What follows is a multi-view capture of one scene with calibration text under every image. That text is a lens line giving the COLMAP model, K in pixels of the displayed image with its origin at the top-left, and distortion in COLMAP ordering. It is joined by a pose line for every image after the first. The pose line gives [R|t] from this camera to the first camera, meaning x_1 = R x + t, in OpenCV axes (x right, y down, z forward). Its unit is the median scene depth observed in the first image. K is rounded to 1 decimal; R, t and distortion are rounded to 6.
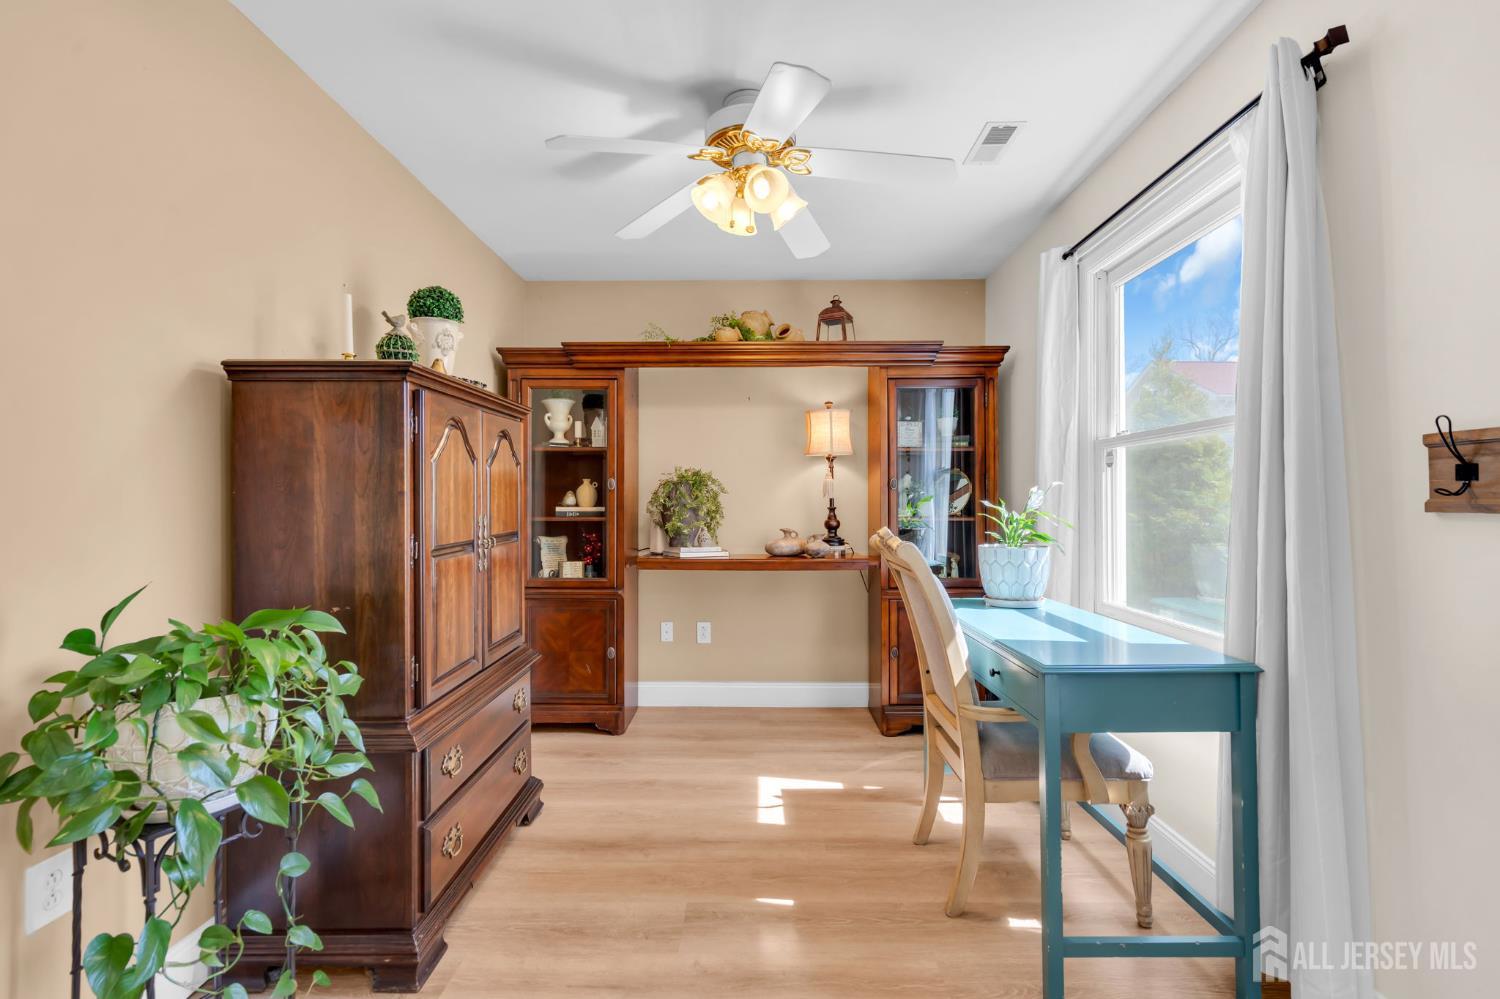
lens RADIAL K [[674.6, 0, 750.0], [0, 674.6, 499.5], [0, 0, 1]] dist [0.003436, 0.000155]
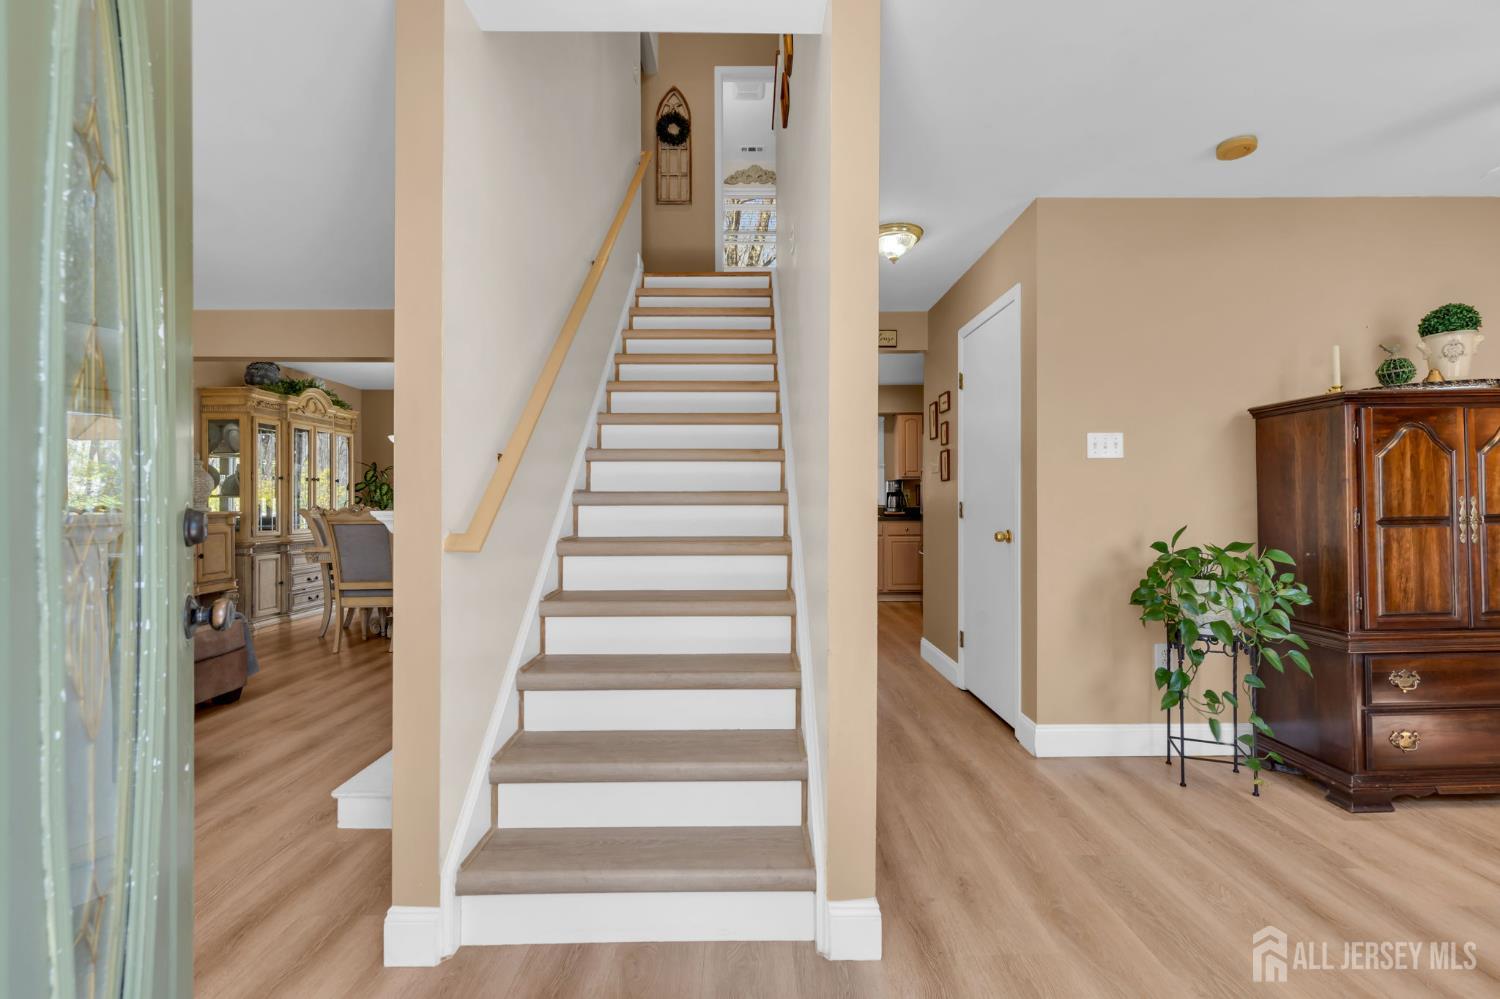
lens RADIAL K [[674.6, 0, 750.0], [0, 674.6, 499.5], [0, 0, 1]] dist [0.003436, 0.000155]
pose [[0.007177, -0.000183, -0.999974, 0.975910], [0.005711, 0.999984, -0.000142, 0.026399], [0.999958, -0.005710, 0.007178, -0.327040]]
